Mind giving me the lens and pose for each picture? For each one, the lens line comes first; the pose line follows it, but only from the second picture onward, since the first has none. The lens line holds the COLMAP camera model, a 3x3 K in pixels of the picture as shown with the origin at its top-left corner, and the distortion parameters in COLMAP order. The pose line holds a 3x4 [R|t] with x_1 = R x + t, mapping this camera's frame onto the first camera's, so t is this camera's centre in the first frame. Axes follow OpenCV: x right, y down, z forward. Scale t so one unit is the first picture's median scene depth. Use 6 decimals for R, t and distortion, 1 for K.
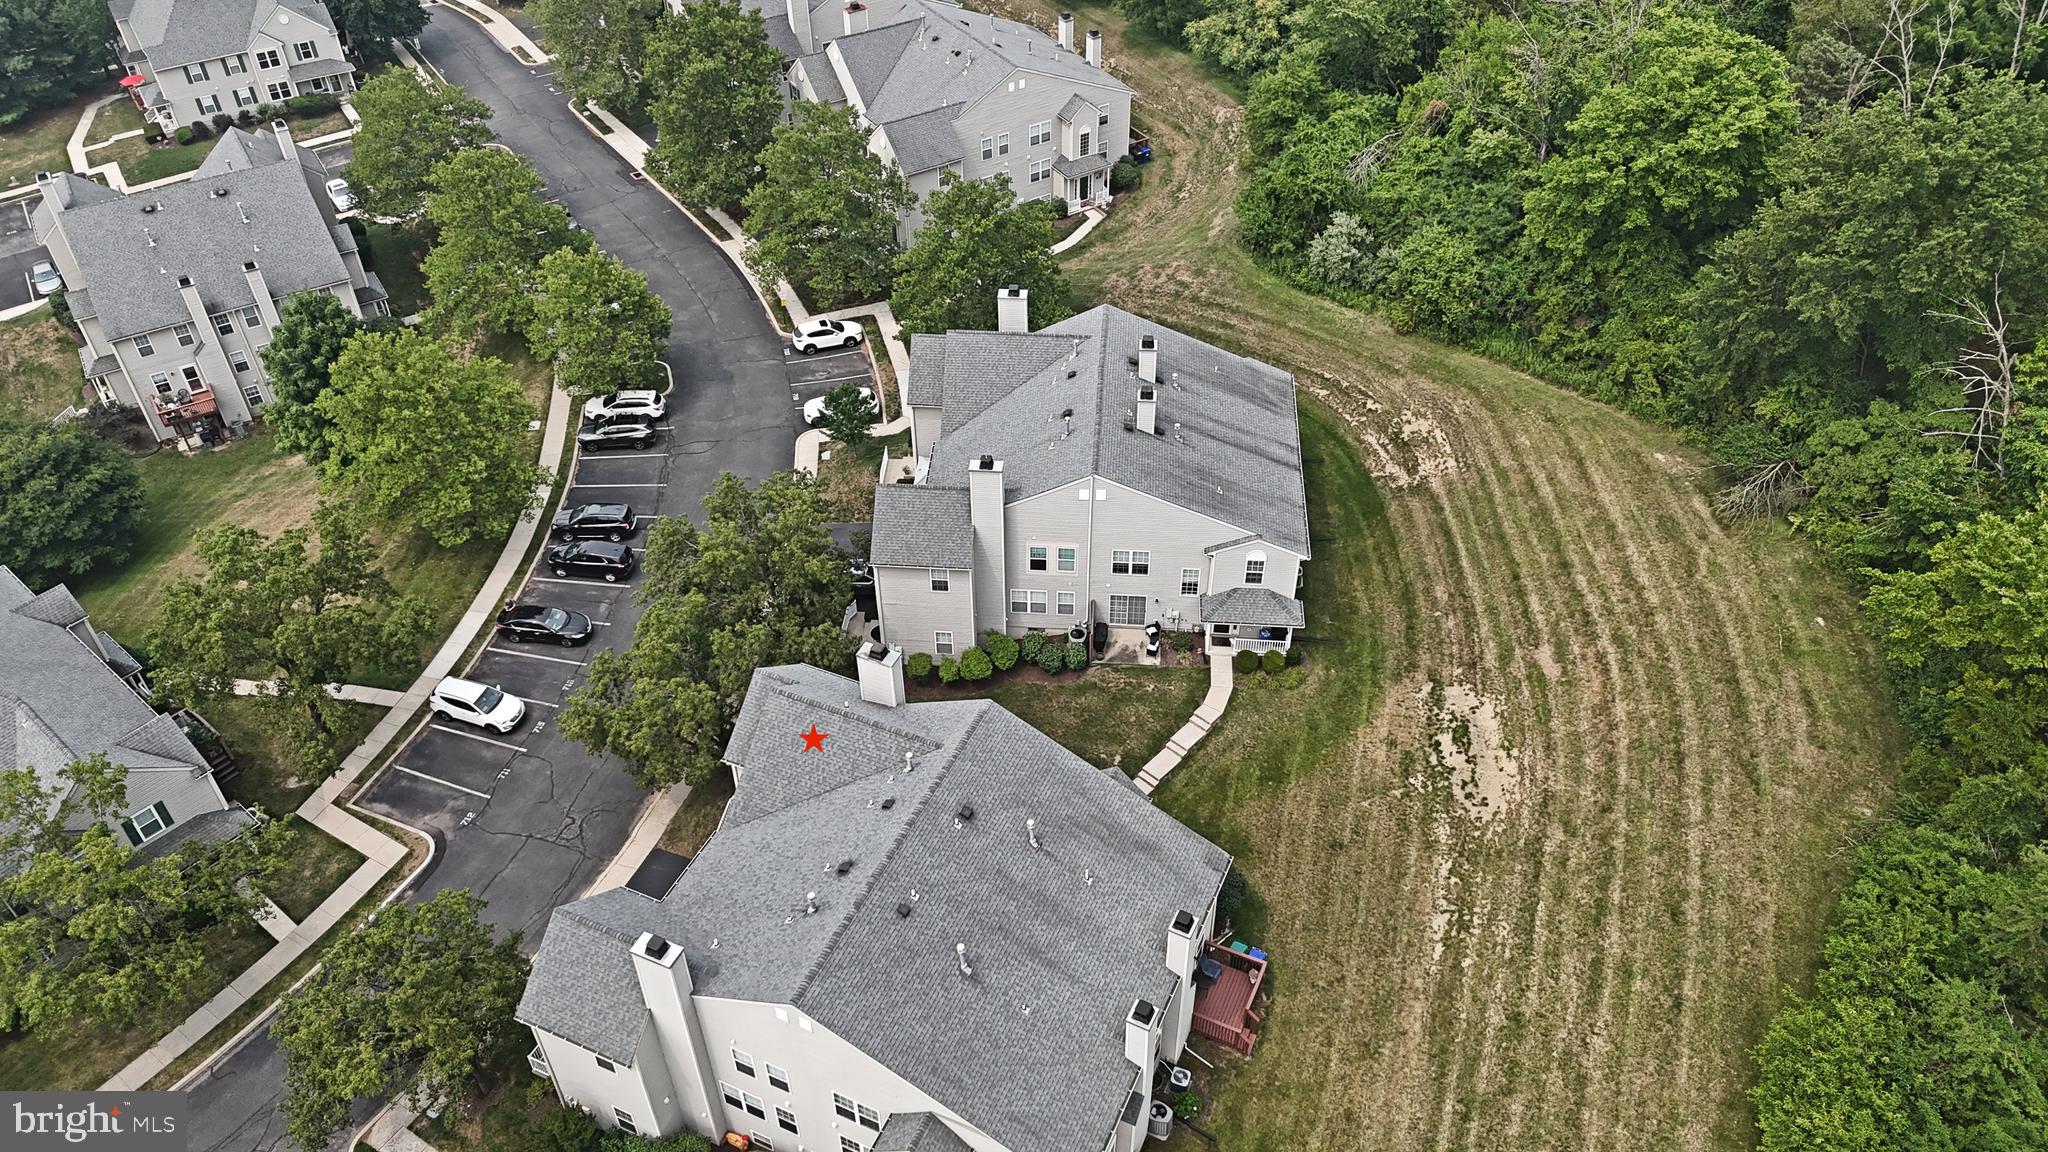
lens RADIAL K [[1476.4, 0, 1018.8], [0, 1476.4, 580.8], [0, 0, 1]] dist [0.018564, 0.001405]
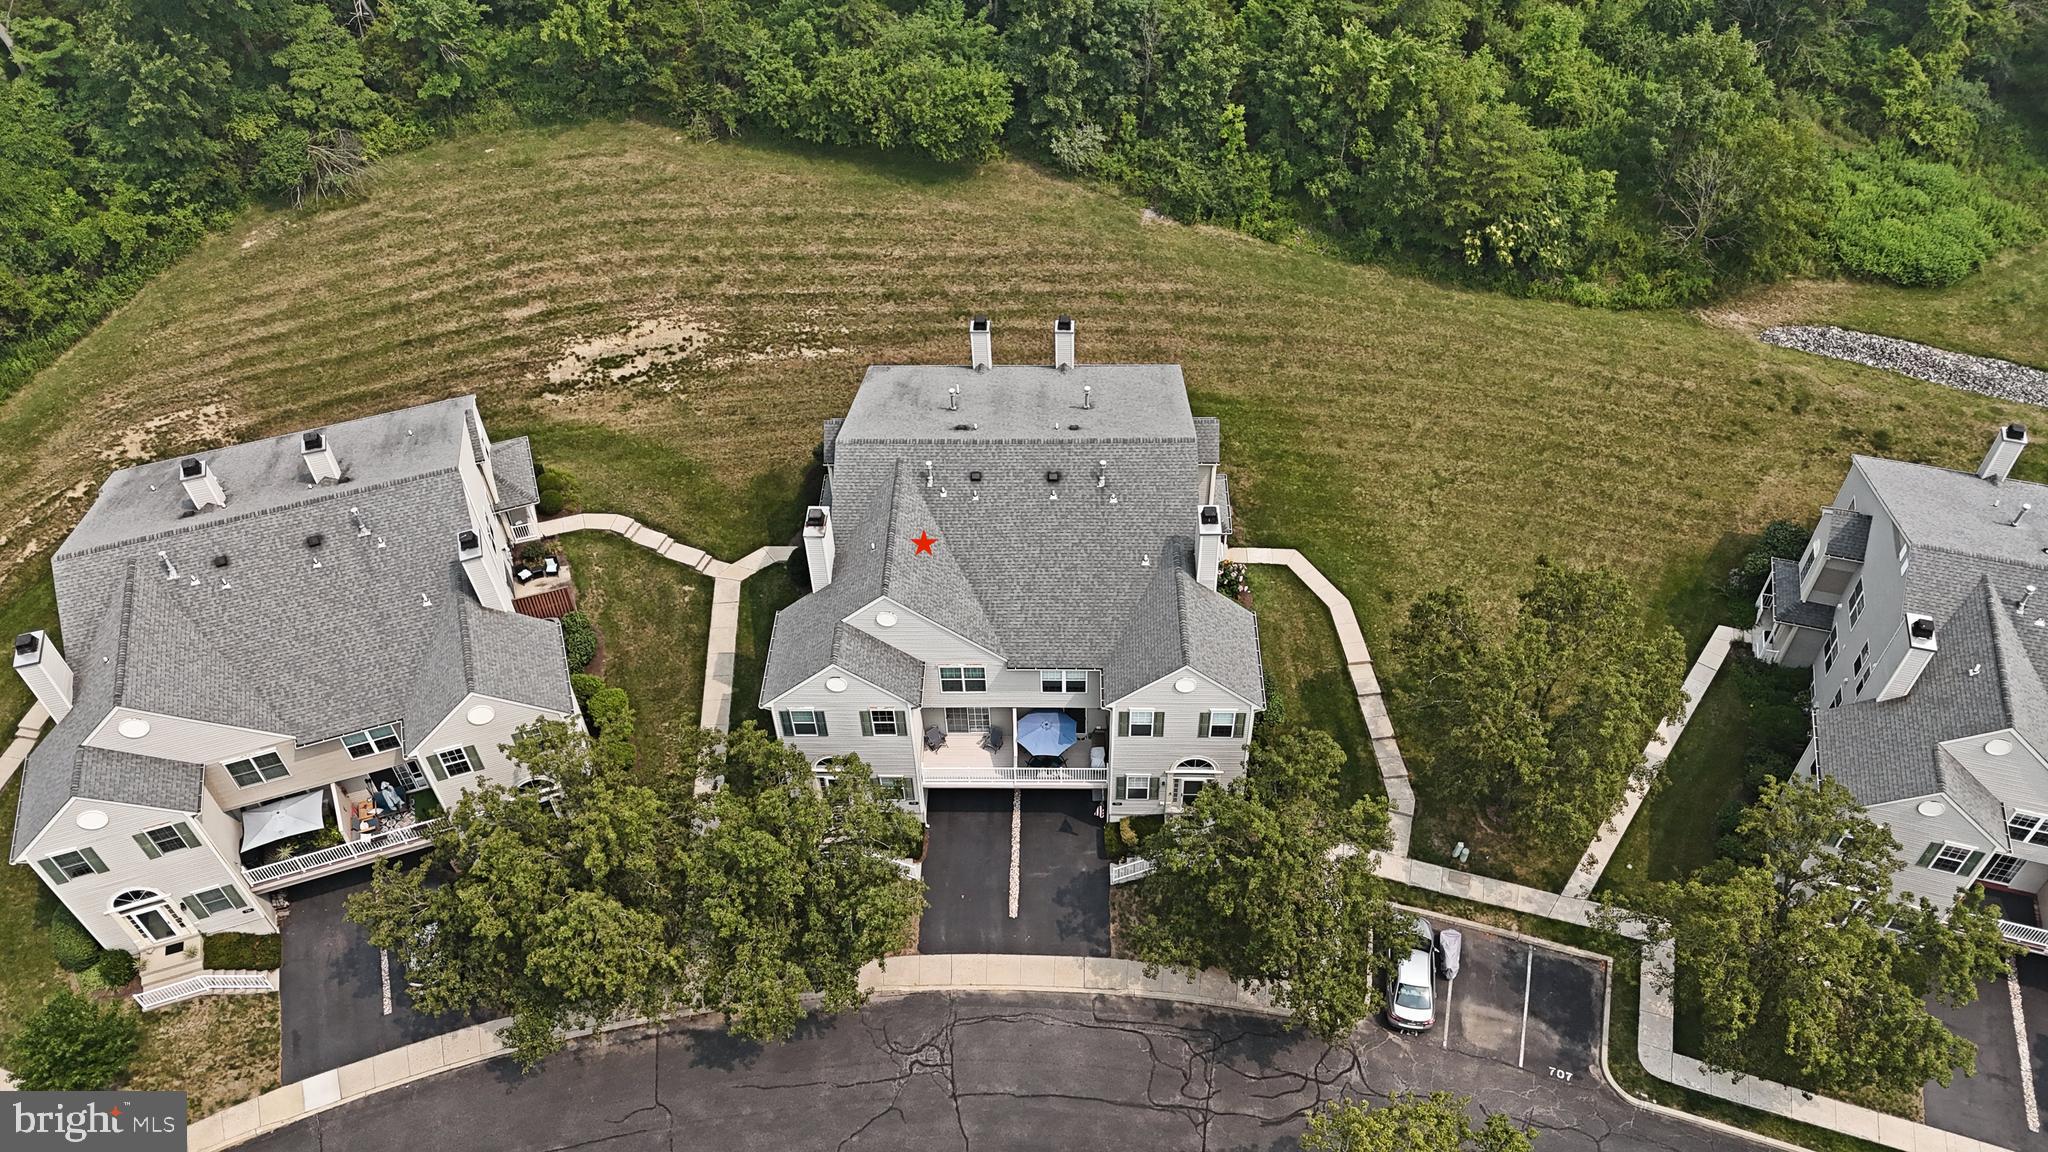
lens RADIAL K [[1476.4, 0, 1019.9], [0, 1476.4, 571.8], [0, 0, 1]] dist [0.018564, 0.001405]
pose [[-0.398344, -0.647613, 0.649553, -0.675011], [0.633101, 0.318295, 0.705600, -0.452330], [-0.663705, 0.692304, 0.283214, 0.578895]]
